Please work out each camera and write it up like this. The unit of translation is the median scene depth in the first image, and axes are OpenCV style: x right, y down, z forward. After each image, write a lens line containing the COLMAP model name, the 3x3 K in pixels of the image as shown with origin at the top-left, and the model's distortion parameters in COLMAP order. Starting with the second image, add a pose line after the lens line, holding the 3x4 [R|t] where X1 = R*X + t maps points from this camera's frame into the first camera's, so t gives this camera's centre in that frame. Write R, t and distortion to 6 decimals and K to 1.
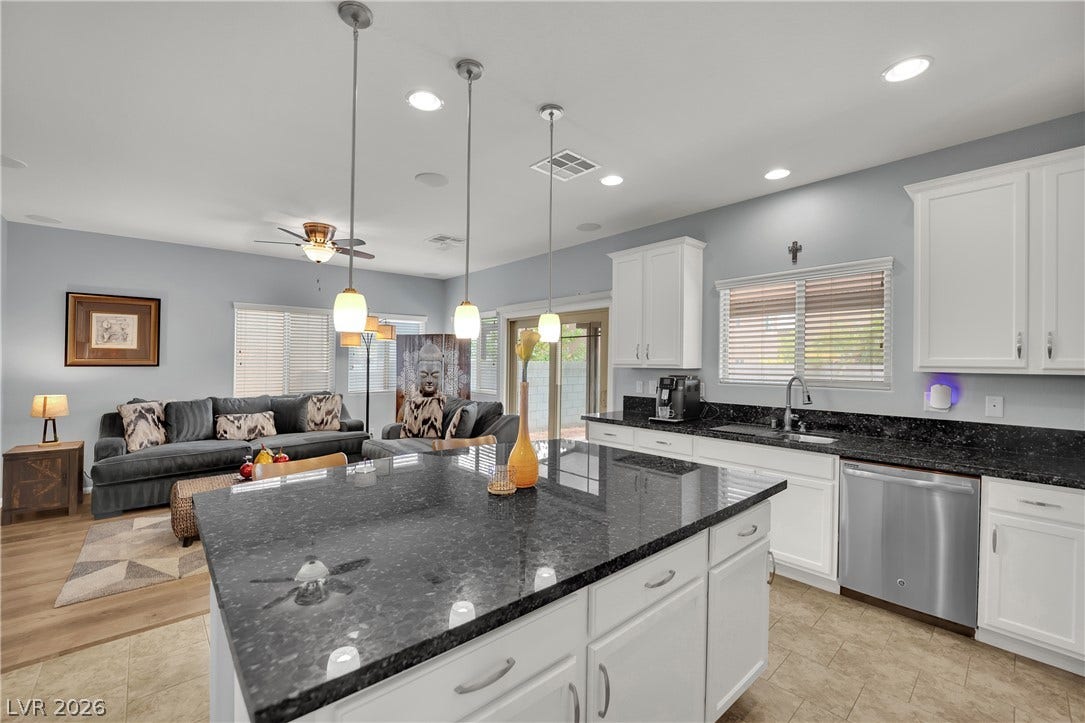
lens RADIAL K [[440.9, 0, 540.2], [0, 440.9, 356.3], [0, 0, 1]] dist [-0.019371, 0.000219]
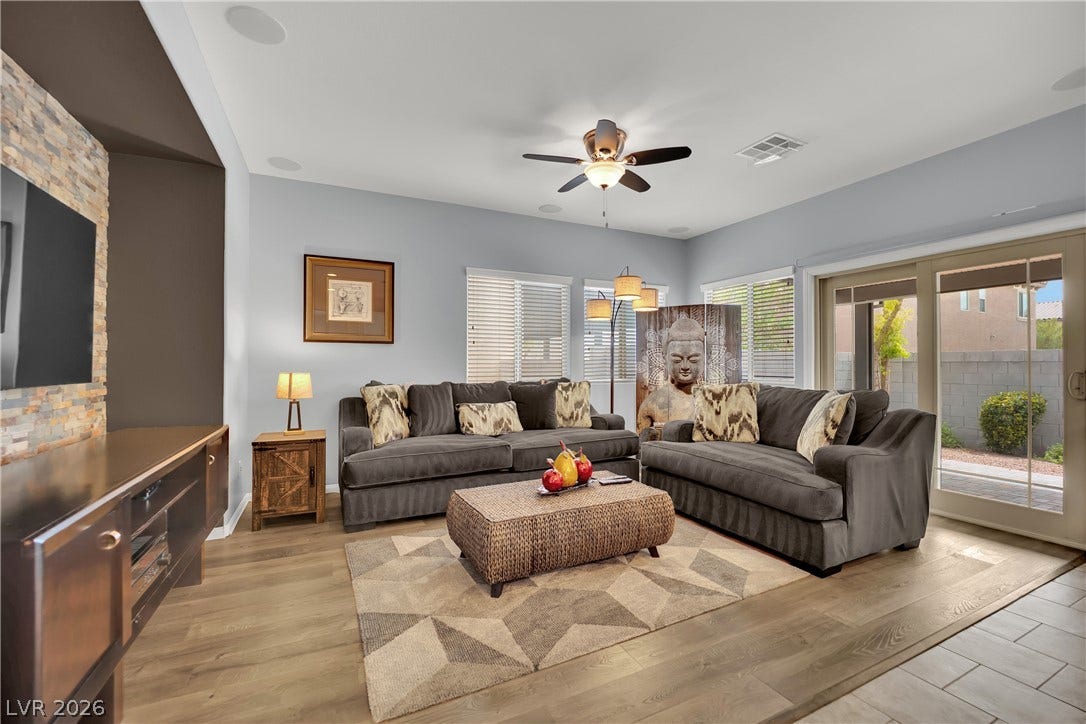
lens RADIAL K [[447.6, 0, 543.0], [0, 447.6, 362.0], [0, 0, 1]] dist [-0.021693, -0.000276]
pose [[0.961425, -0.006387, -0.274991, -0.373155], [0.007359, 0.999970, 0.002506, 0.059114], [0.274967, -0.004433, 0.961443, 0.261165]]
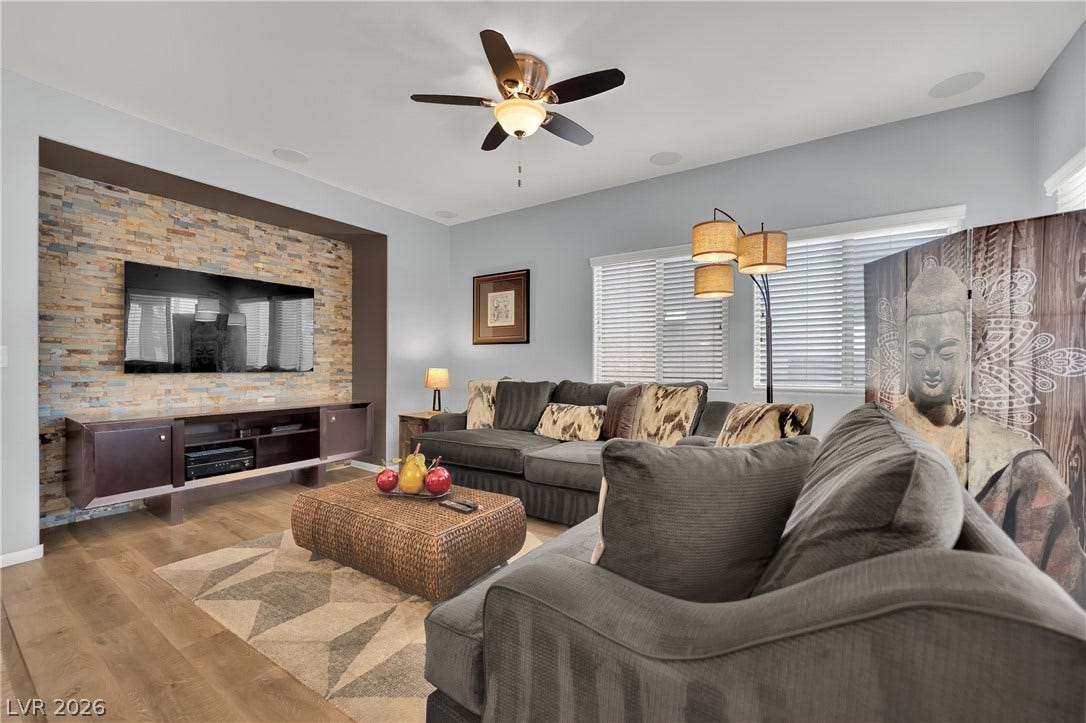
lens RADIAL K [[446.3, 0, 541.7], [0, 446.3, 351.0], [0, 0, 1]] dist [-0.010710, 0.000214]
pose [[0.246822, -0.028913, -0.968629, 0.033298], [0.009103, 0.999580, -0.027518, 0.066120], [0.969018, -0.002026, 0.246982, 0.807944]]
